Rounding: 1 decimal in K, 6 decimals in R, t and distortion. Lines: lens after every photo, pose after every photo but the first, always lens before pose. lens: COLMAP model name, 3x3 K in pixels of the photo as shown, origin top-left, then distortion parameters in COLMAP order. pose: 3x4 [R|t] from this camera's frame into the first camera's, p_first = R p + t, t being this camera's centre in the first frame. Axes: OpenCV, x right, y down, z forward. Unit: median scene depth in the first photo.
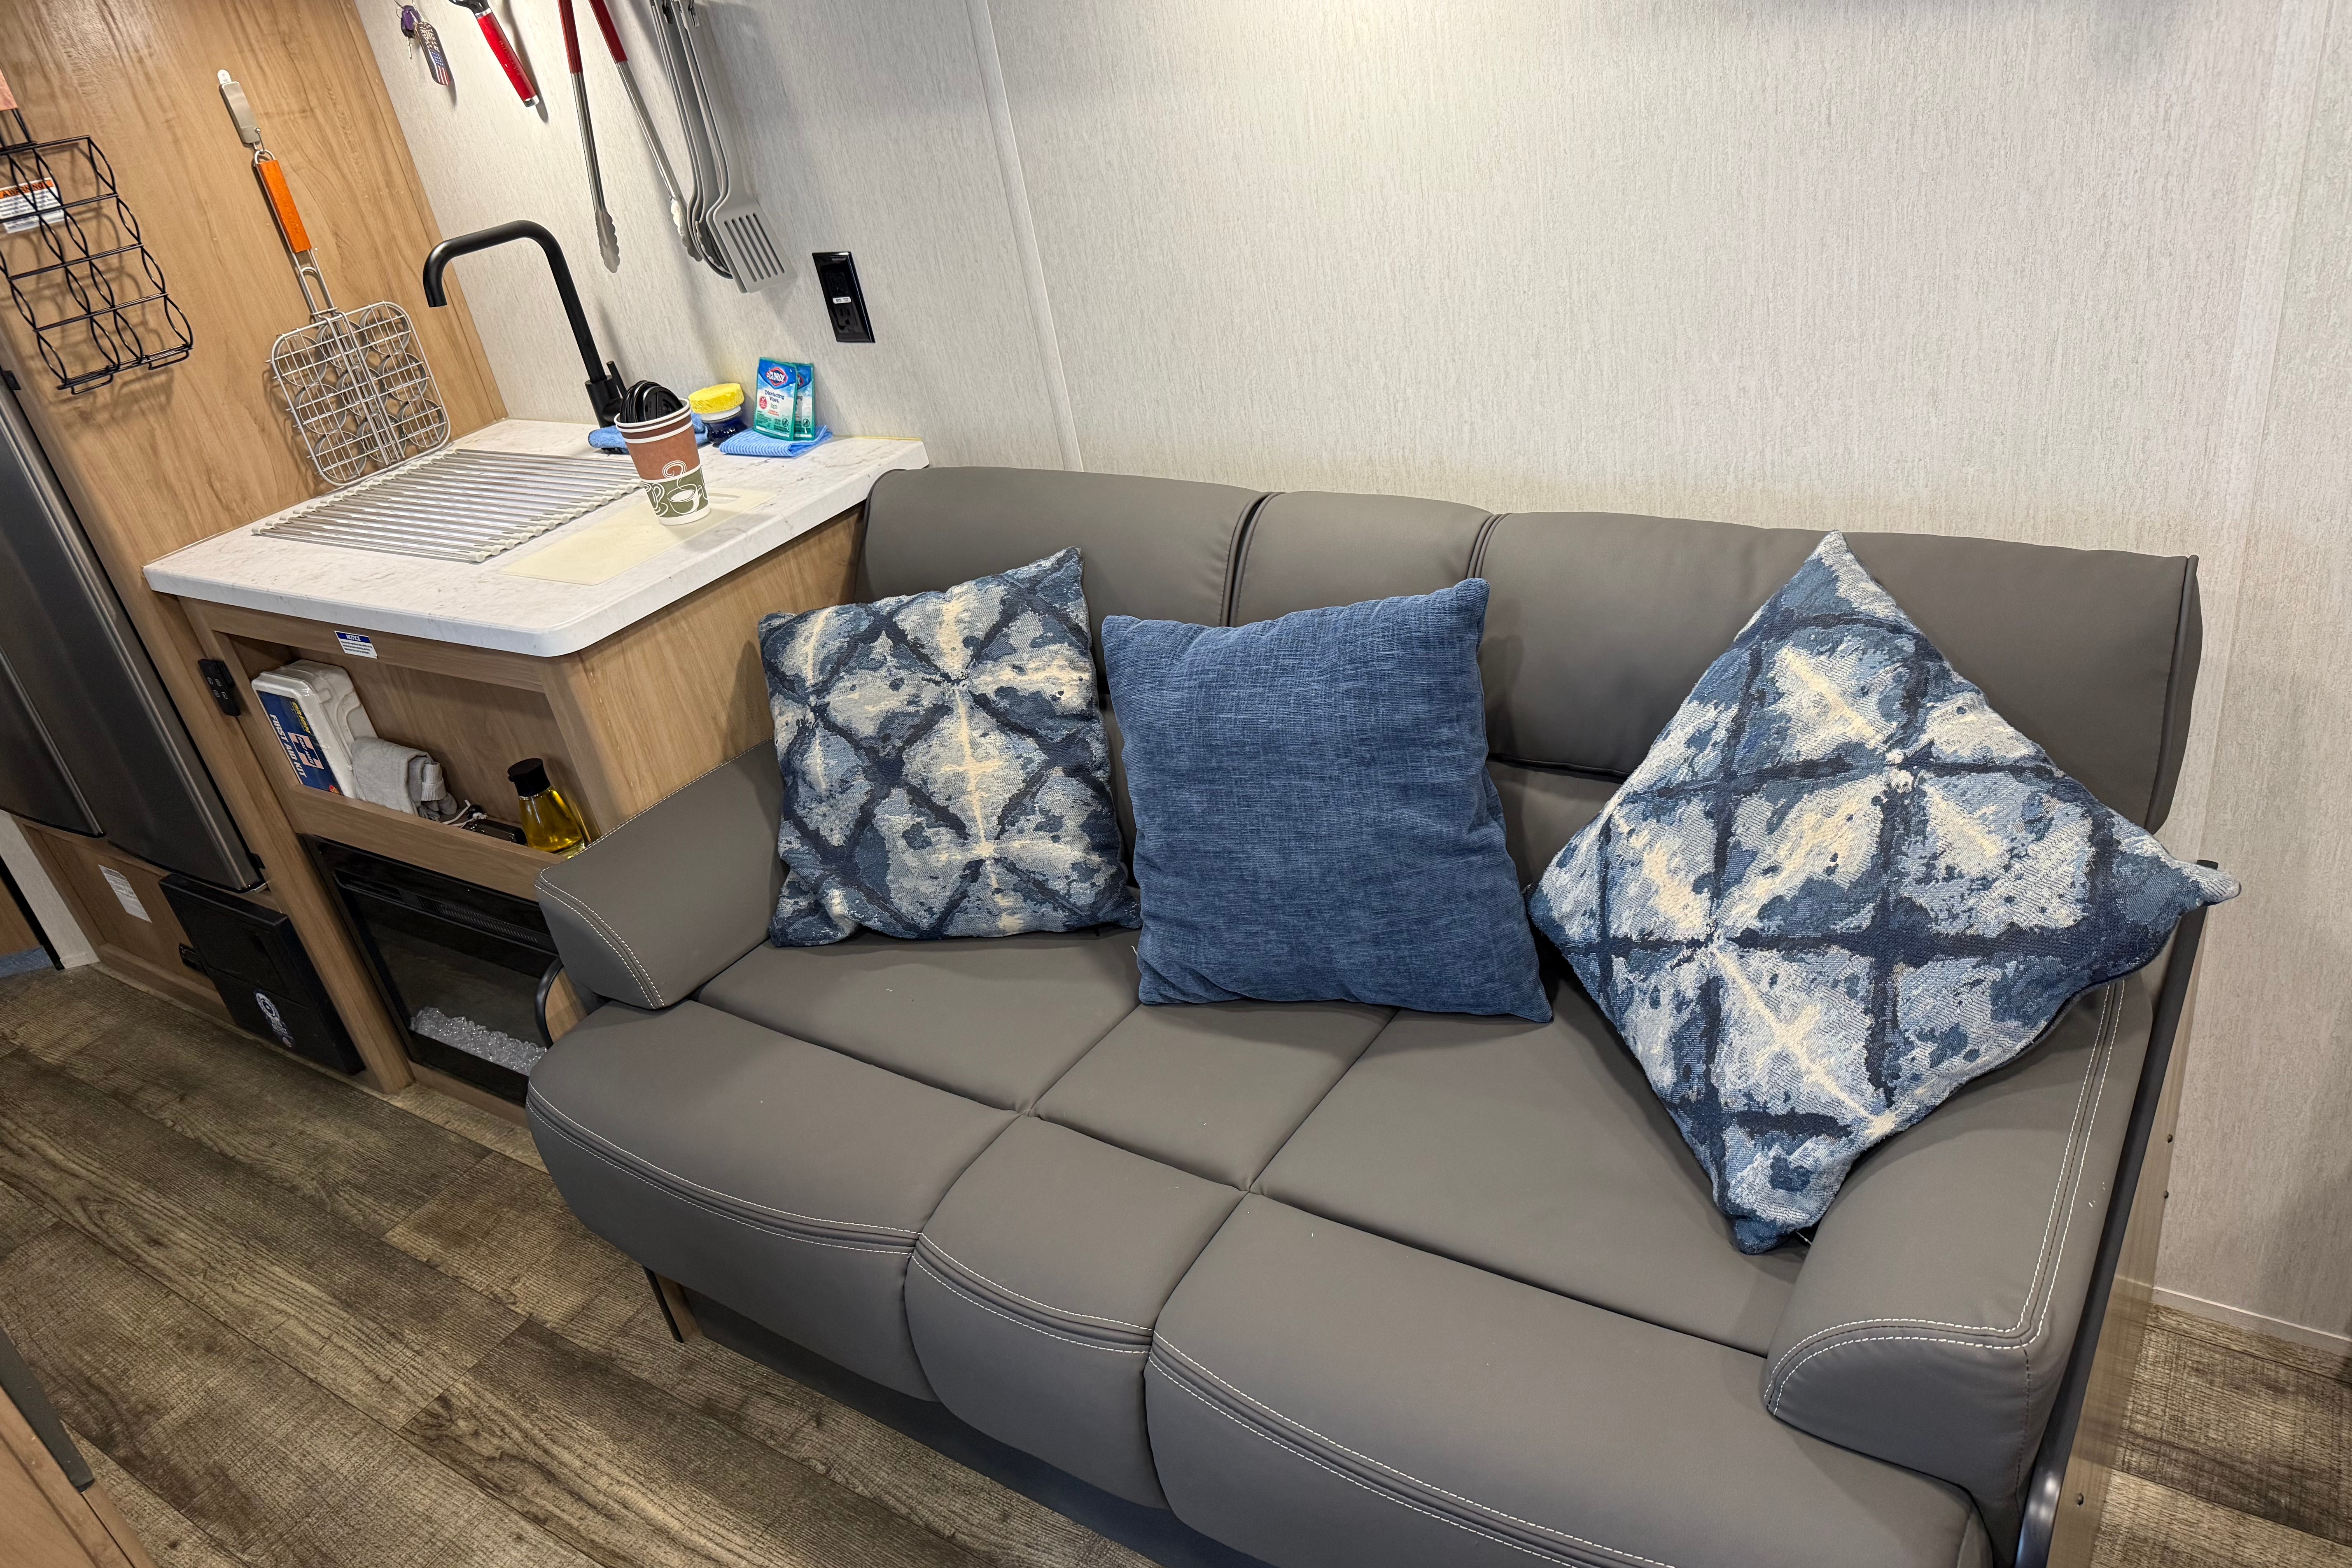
lens RADIAL K [[1650.5, 0, 1178.8], [0, 1650.5, 806.2], [0, 0, 1]] dist [0.167786, -0.270989]
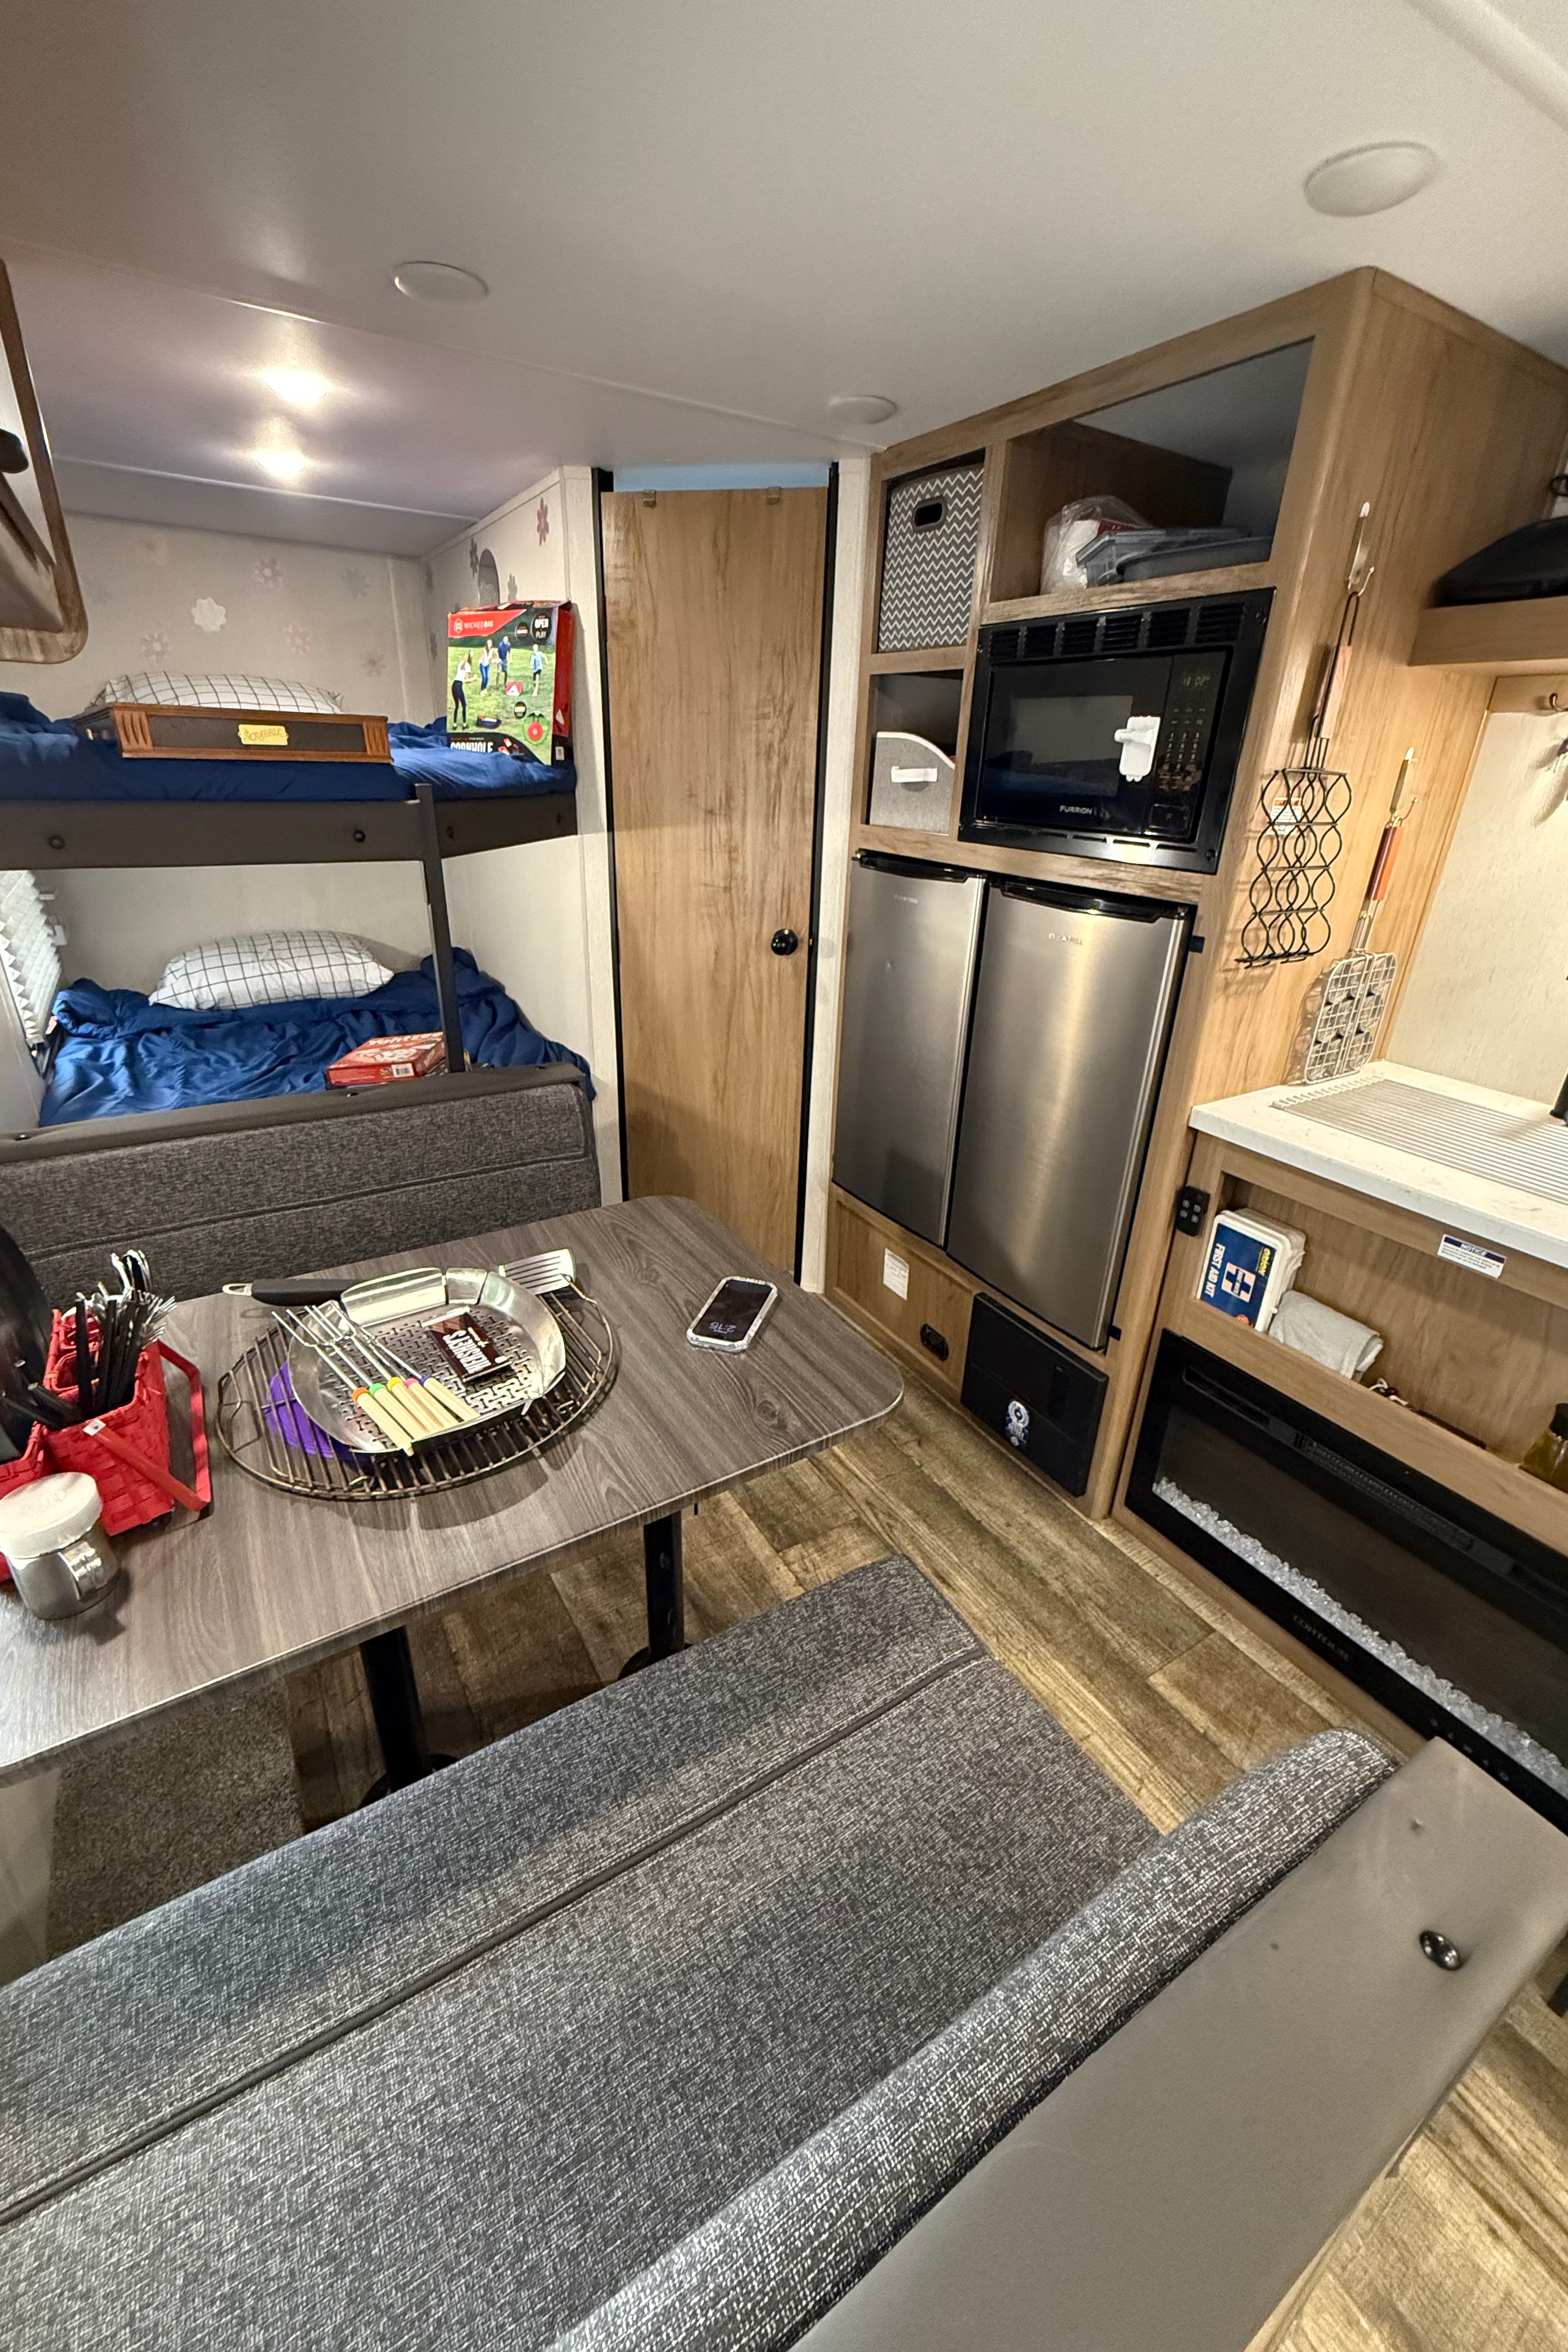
lens RADIAL K [[937.6, 0, 781.1], [0, 937.6, 1170.7], [0, 0, 1]] dist [-0.000378, 0.000437]
pose [[0.893026, 0.341472, -0.293090, -0.827202], [-0.361111, 0.932419, -0.013943, 0.026776], [0.268522, 0.118289, 0.955983, 0.327251]]
